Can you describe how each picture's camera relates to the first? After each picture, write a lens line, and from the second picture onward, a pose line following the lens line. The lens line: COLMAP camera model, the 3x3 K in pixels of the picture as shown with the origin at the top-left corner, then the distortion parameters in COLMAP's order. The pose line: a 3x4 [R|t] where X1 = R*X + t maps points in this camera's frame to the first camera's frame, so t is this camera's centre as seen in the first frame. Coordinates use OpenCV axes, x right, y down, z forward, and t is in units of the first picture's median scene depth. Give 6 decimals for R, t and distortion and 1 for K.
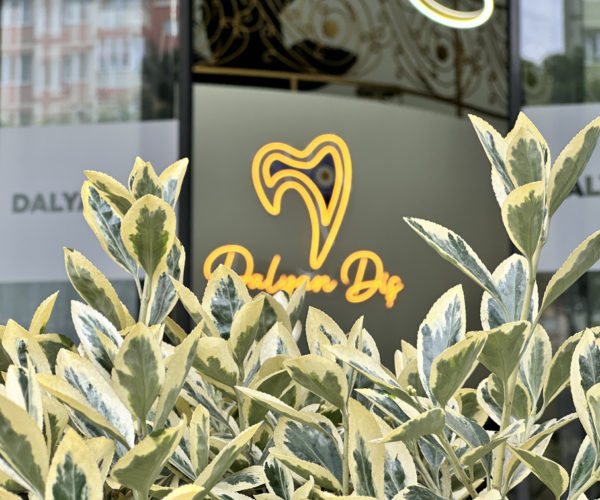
lens RADIAL K [[1502.2, 0, 300.0], [0, 1502.2, 250.0], [0, 0, 1]] dist [-0.017756, 0.079291]
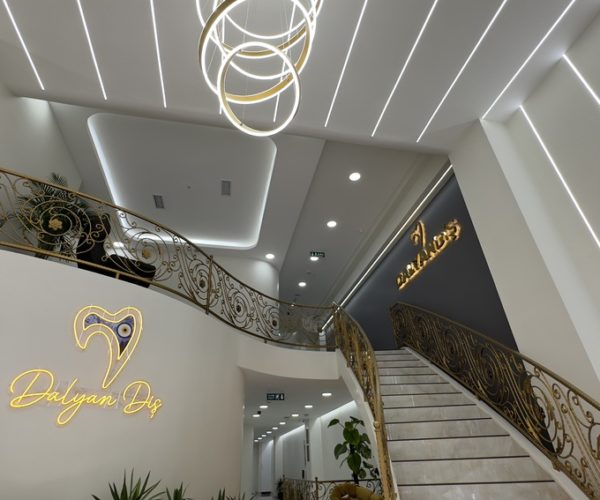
lens RADIAL K [[355.4, 0, 300.0], [0, 355.4, 248.4], [0, 0, 1]] dist [-0.003814, 0.001345]
pose [[0.916142, 0.185154, 0.355530, 0.036895], [-0.023386, 0.910109, -0.413707, 0.024951], [-0.400171, 0.370700, 0.838120, 0.548565]]
